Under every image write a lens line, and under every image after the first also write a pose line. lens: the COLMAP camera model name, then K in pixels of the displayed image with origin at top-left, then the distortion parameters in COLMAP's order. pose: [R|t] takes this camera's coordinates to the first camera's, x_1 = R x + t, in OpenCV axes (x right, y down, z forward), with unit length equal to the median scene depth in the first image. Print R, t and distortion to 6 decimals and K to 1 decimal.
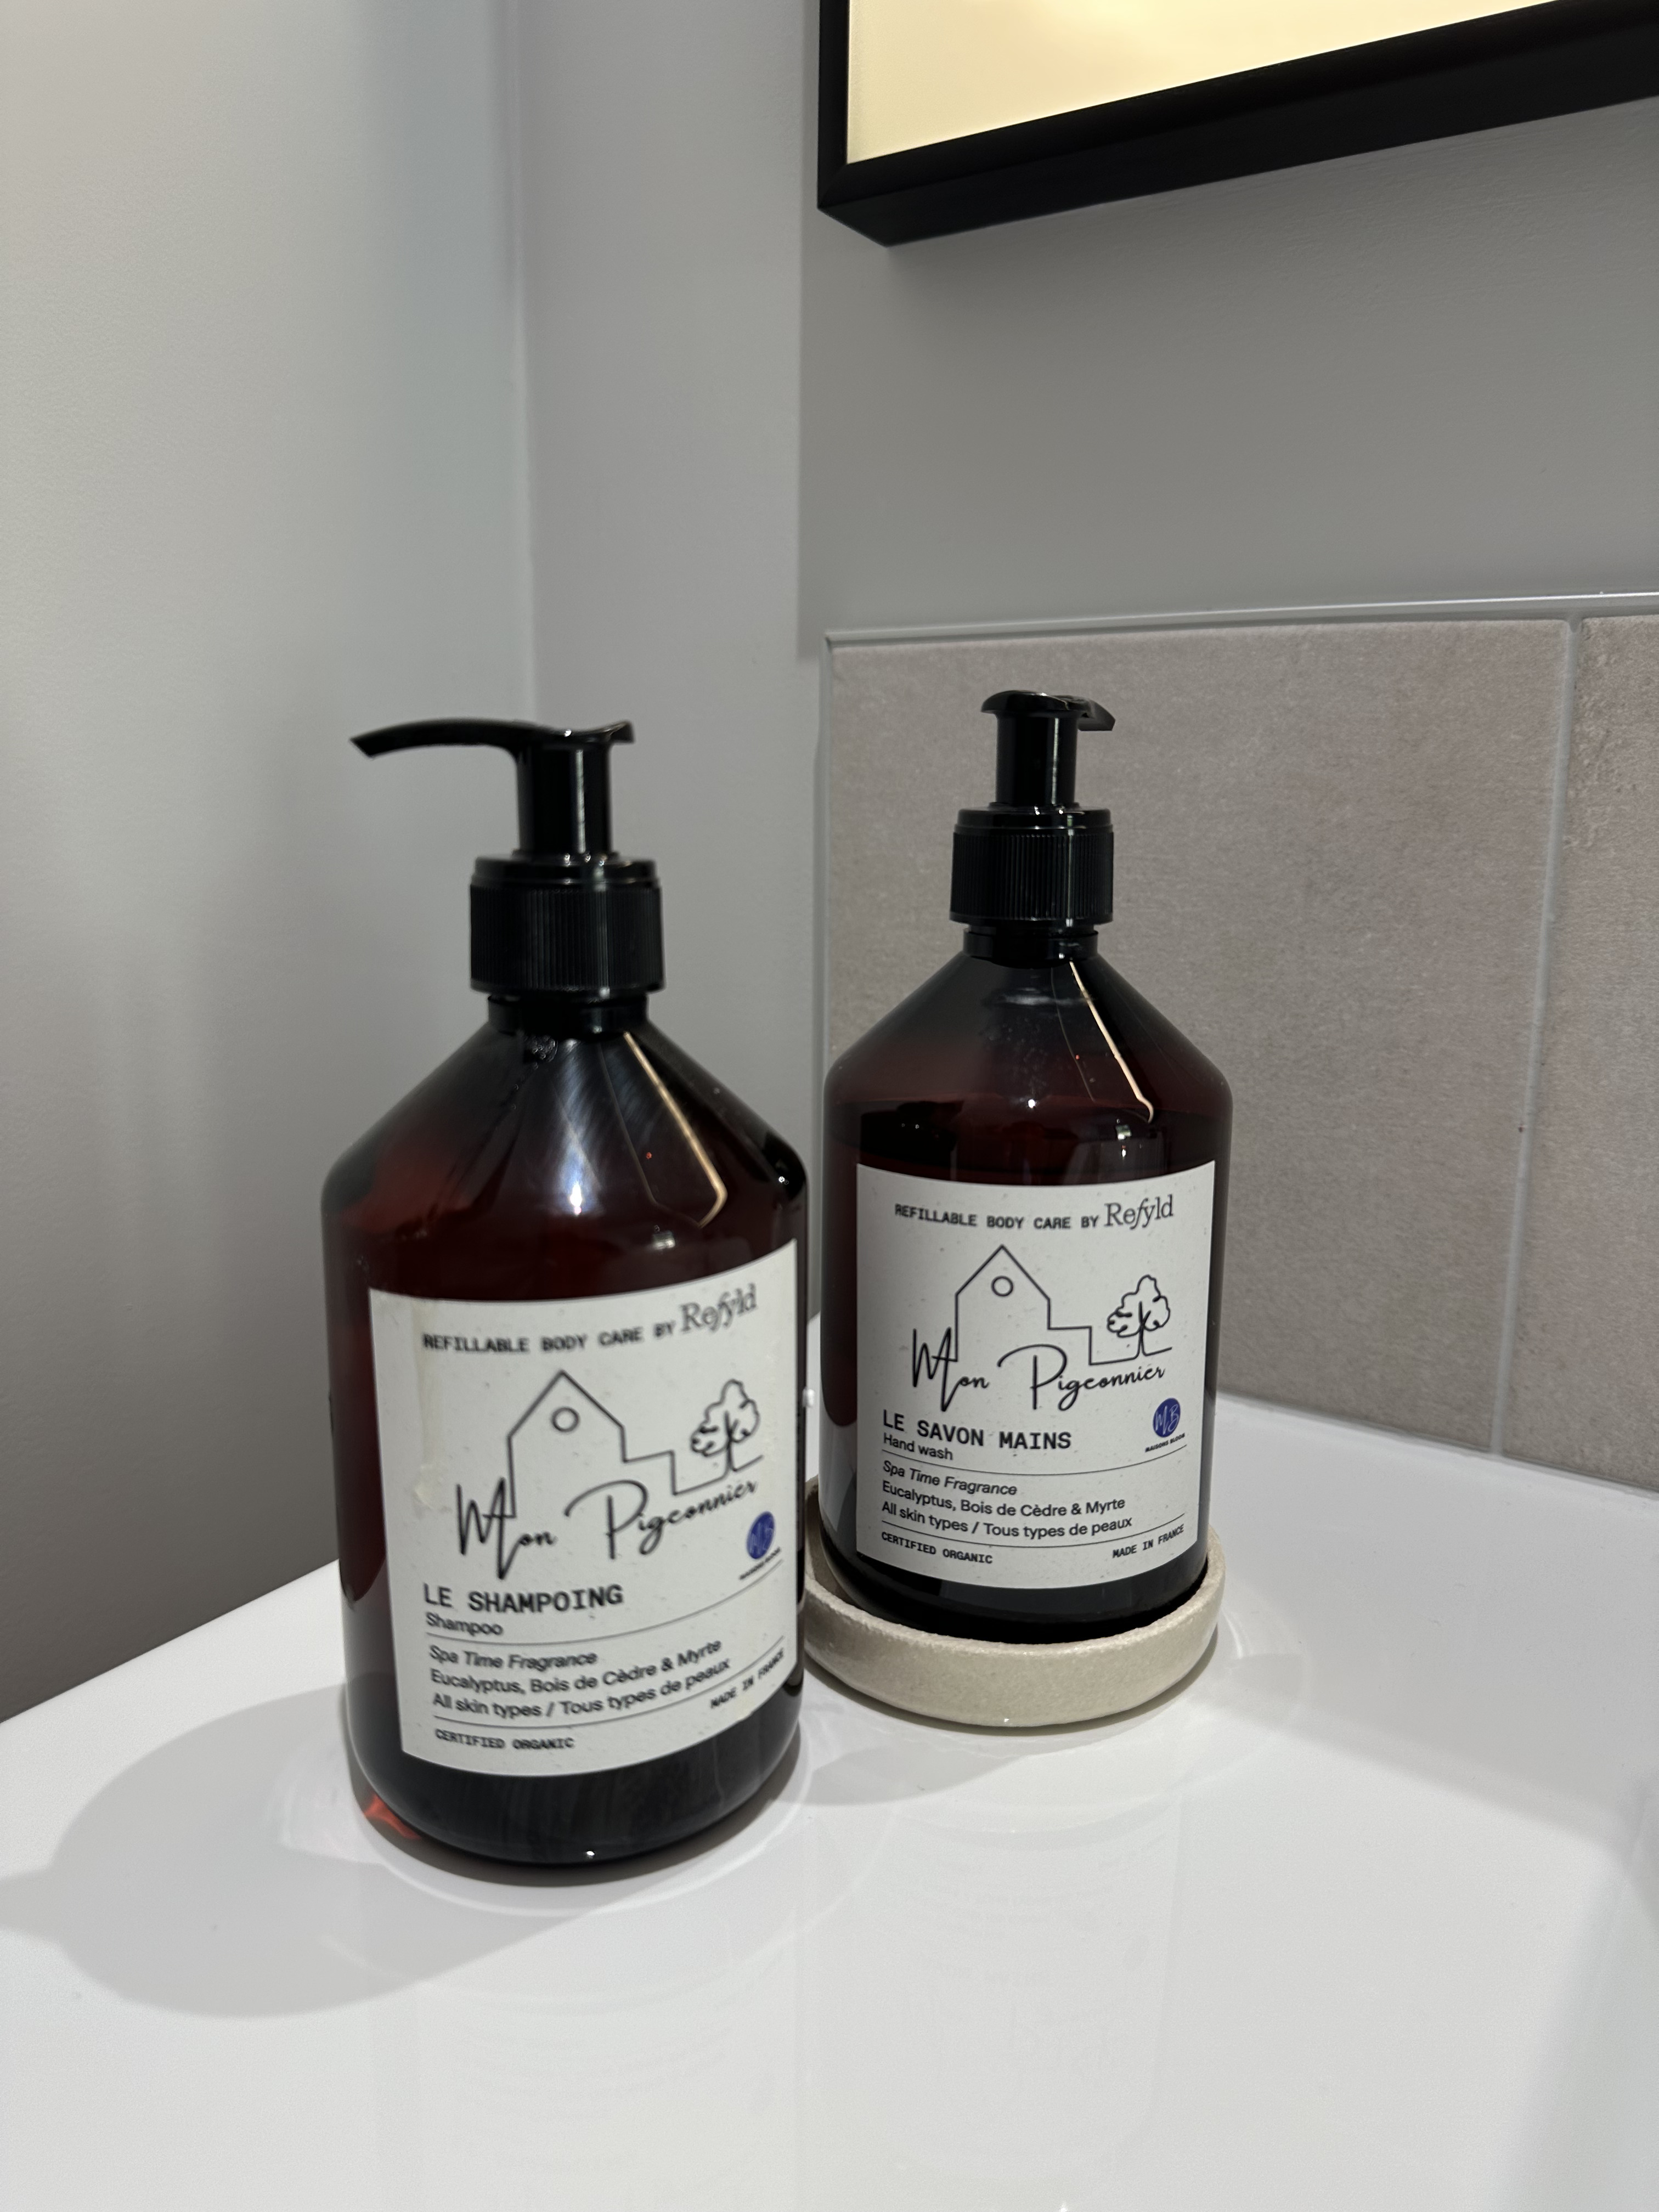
lens RADIAL K [[1546.0, 0, 819.3], [0, 1546.0, 1100.3], [0, 0, 1]] dist [0.147502, -0.275279]
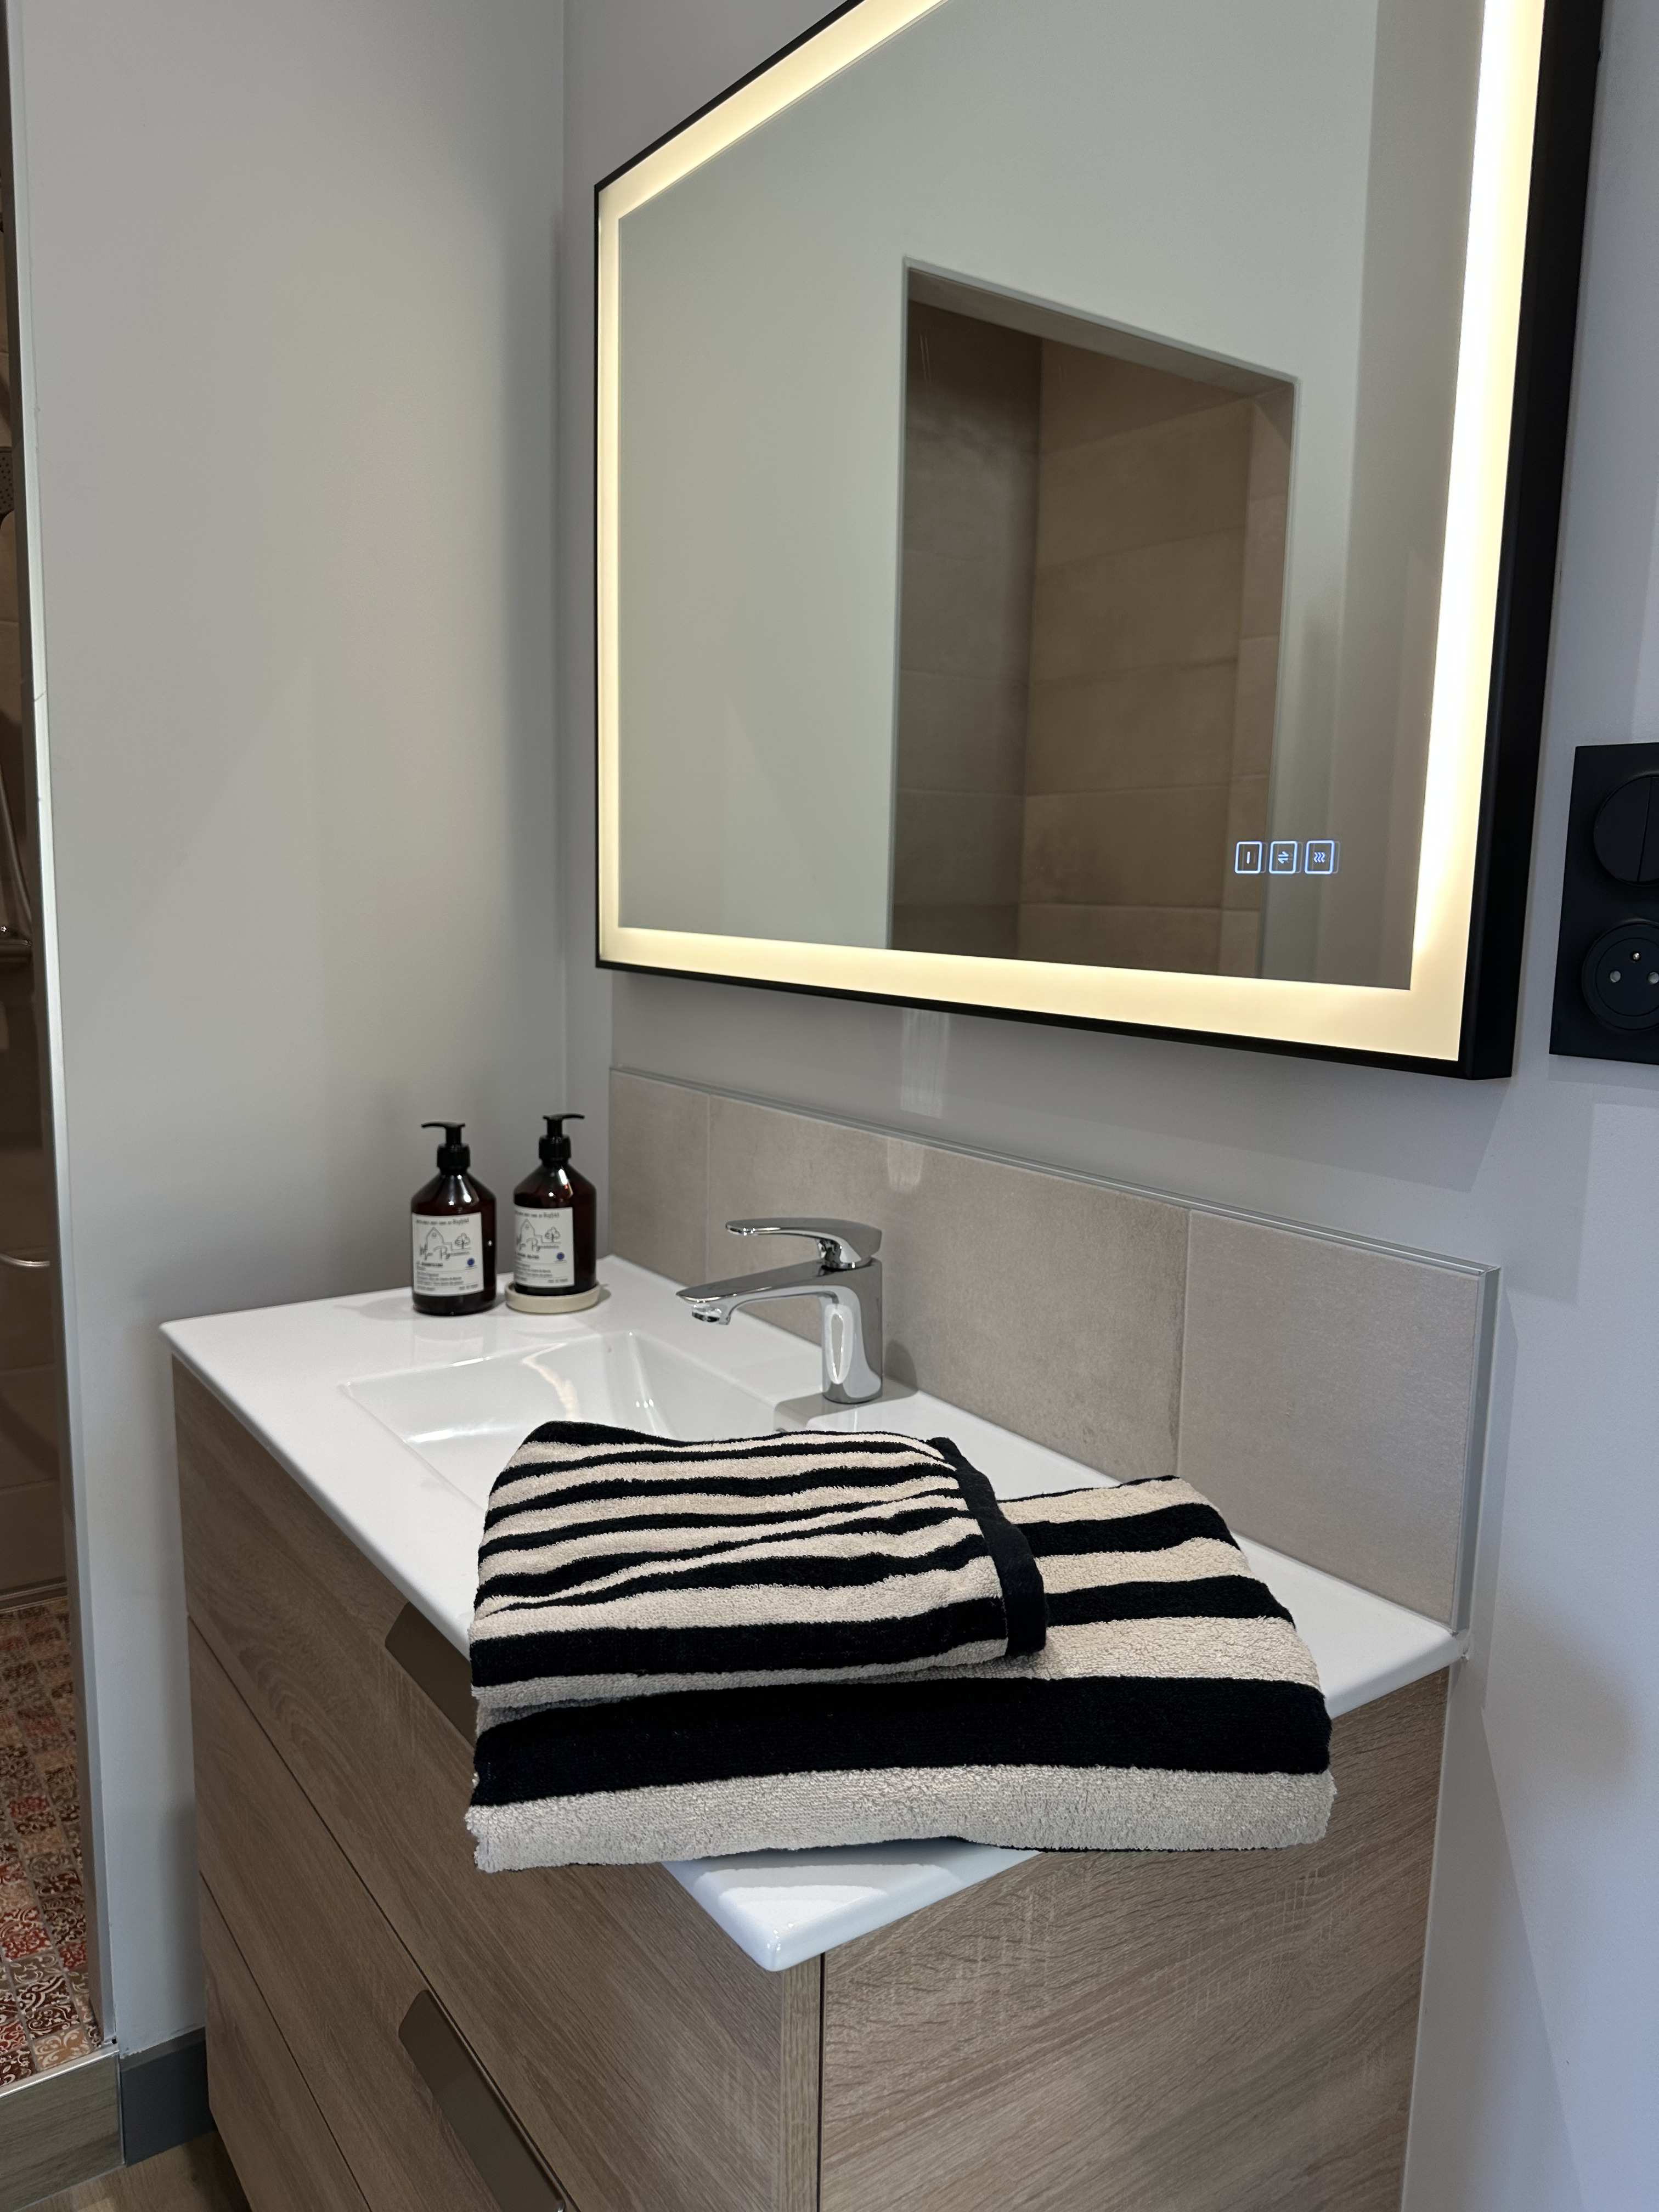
lens RADIAL K [[1522.6, 0, 829.5], [0, 1522.6, 1106.0], [0, 0, 1]] dist [0.062705, -0.075299]
pose [[0.942614, 0.062811, -0.327922, 3.041040], [-0.083713, 0.995235, -0.050004, -0.132059], [0.323219, 0.074586, 0.943380, -3.980312]]
